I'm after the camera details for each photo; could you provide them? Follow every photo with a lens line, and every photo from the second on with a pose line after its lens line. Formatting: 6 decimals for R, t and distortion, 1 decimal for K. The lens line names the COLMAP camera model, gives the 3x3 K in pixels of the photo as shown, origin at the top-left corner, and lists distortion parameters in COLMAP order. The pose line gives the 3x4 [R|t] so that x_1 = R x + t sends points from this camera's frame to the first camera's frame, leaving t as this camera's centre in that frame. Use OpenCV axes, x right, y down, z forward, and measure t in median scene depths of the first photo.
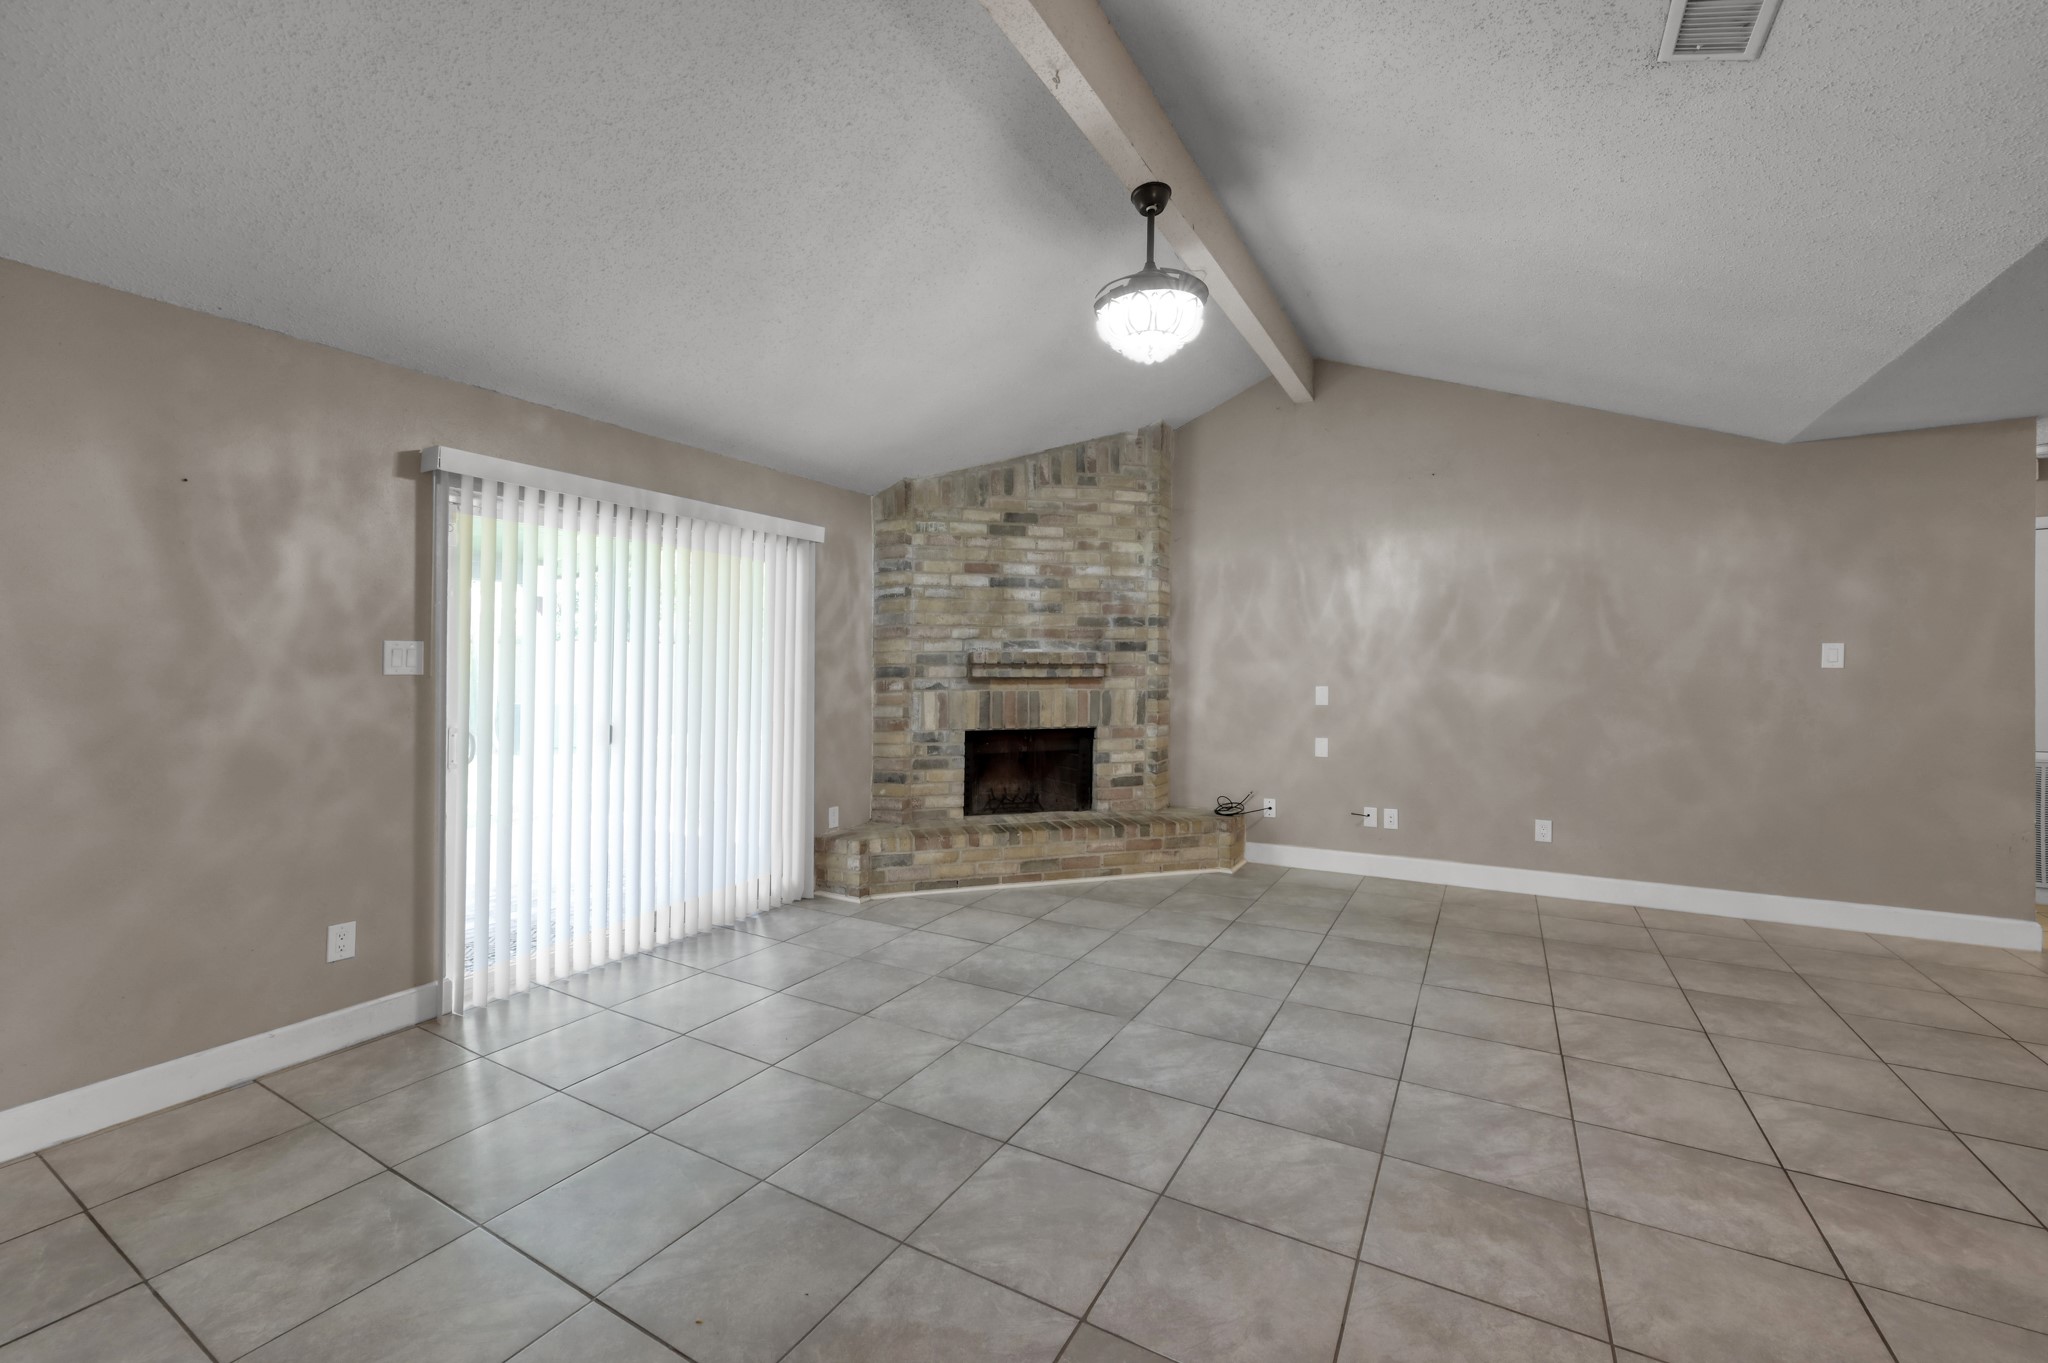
lens RADIAL K [[811.1, 0, 1030.1], [0, 811.1, 667.8], [0, 0, 1]] dist [-0.000230, 0.000288]
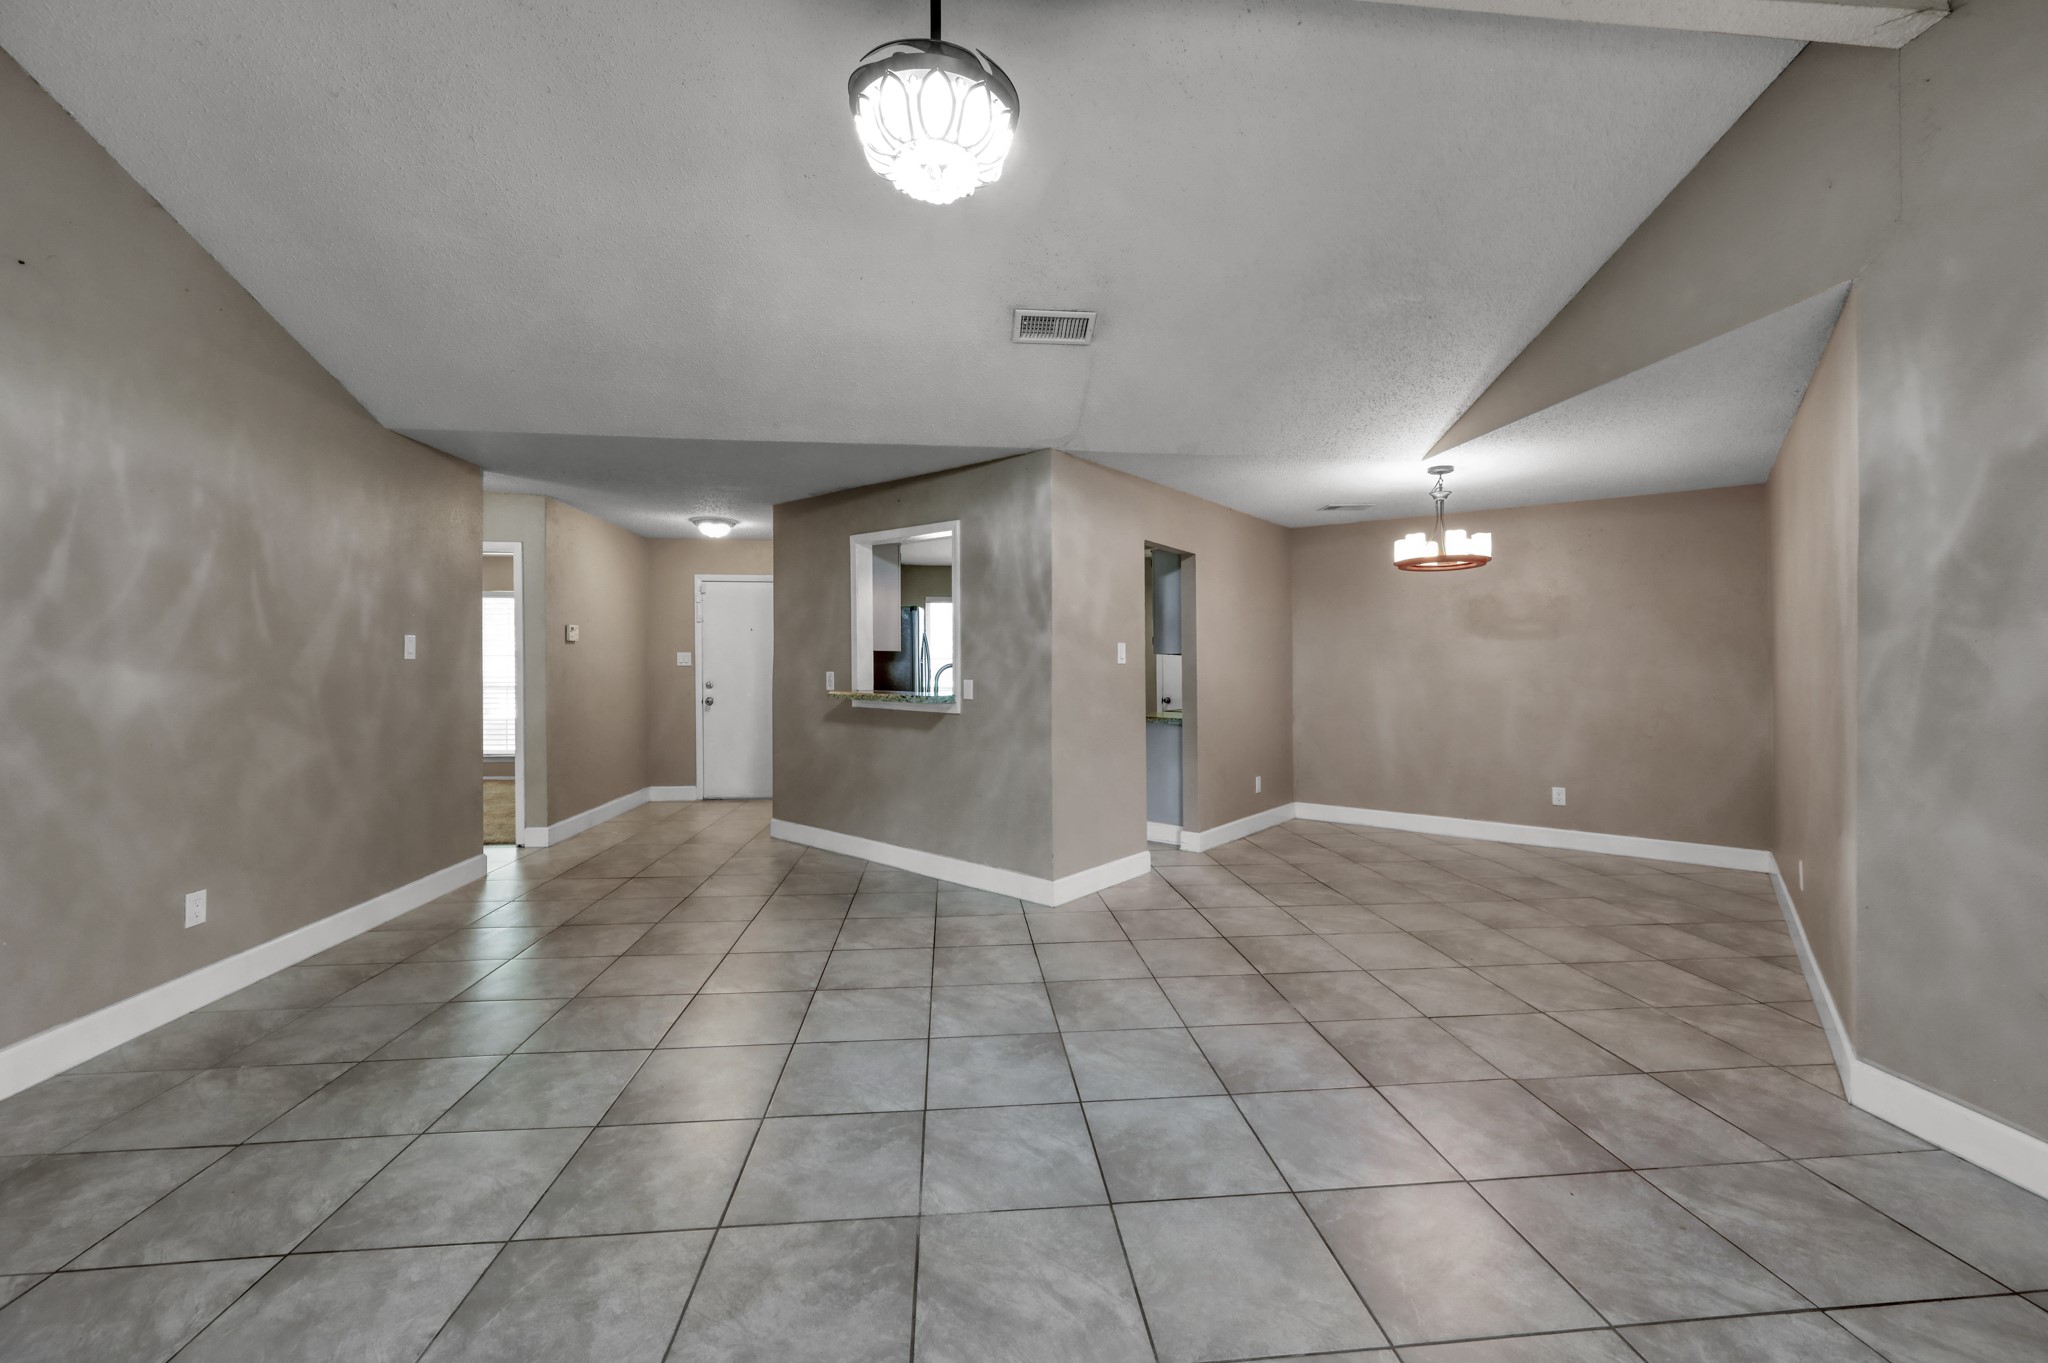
lens RADIAL K [[825.2, 0, 1029.1], [0, 825.2, 643.0], [0, 0, 1]] dist [0.001593, 0.000169]
pose [[-0.581514, 0.021338, 0.813257, -0.255895], [-0.004586, 0.999554, -0.029505, 0.006010], [-0.813524, -0.020887, -0.581157, 0.744032]]
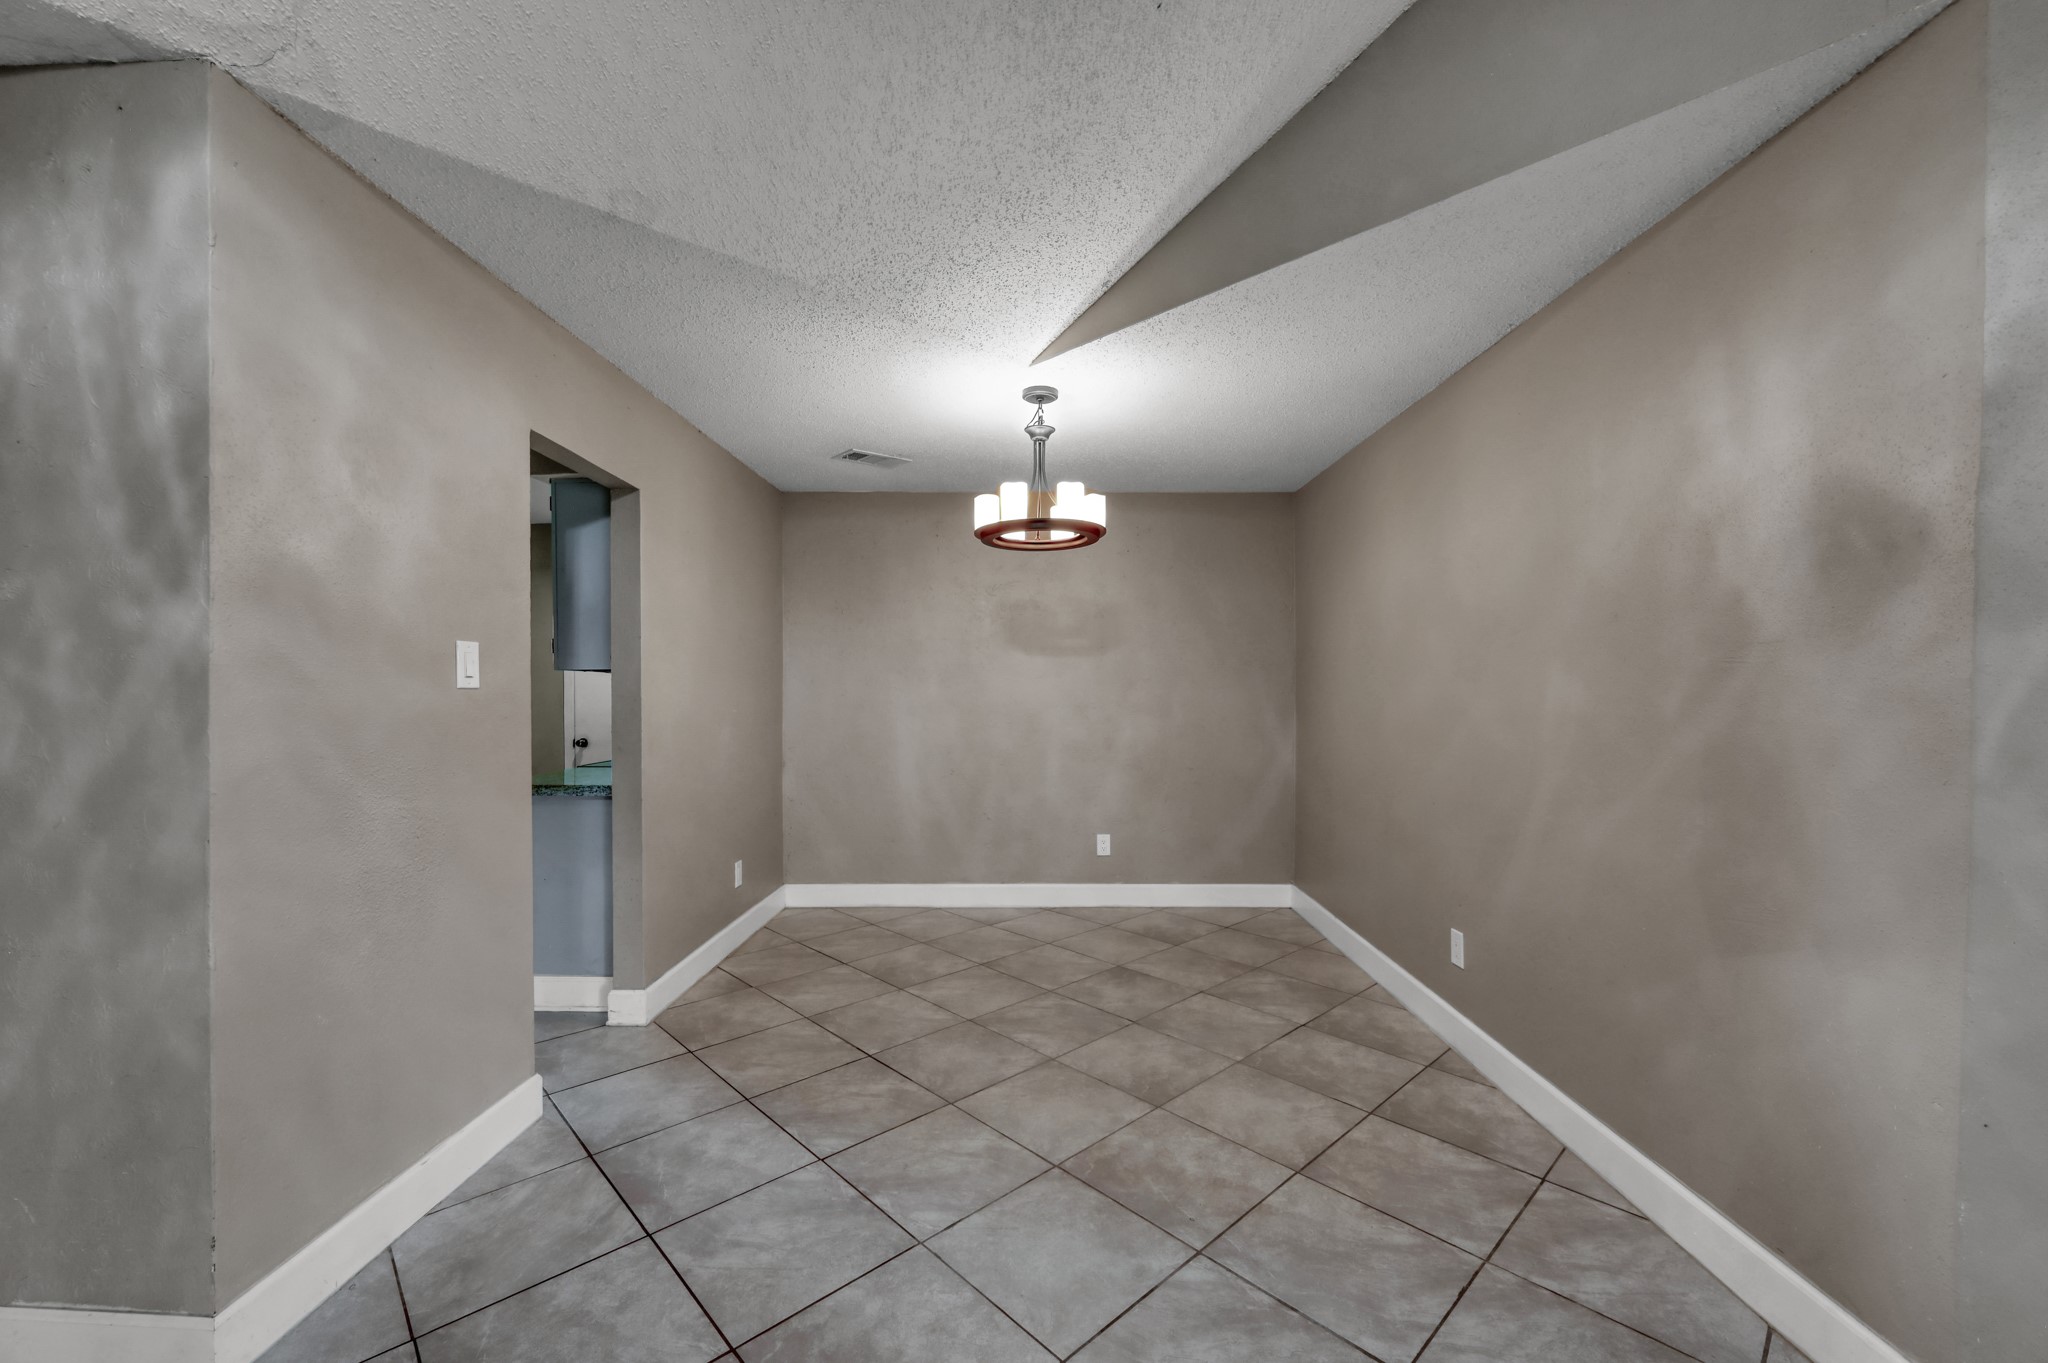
lens RADIAL K [[818.5, 0, 1011.1], [0, 818.5, 684.8], [0, 0, 1]] dist [0.001123, 0.000469]
pose [[-0.954613, 0.003763, 0.297825, 0.054831], [0.001357, 0.999965, -0.008285, 0.003796], [-0.297845, -0.007505, -0.954585, 0.432203]]
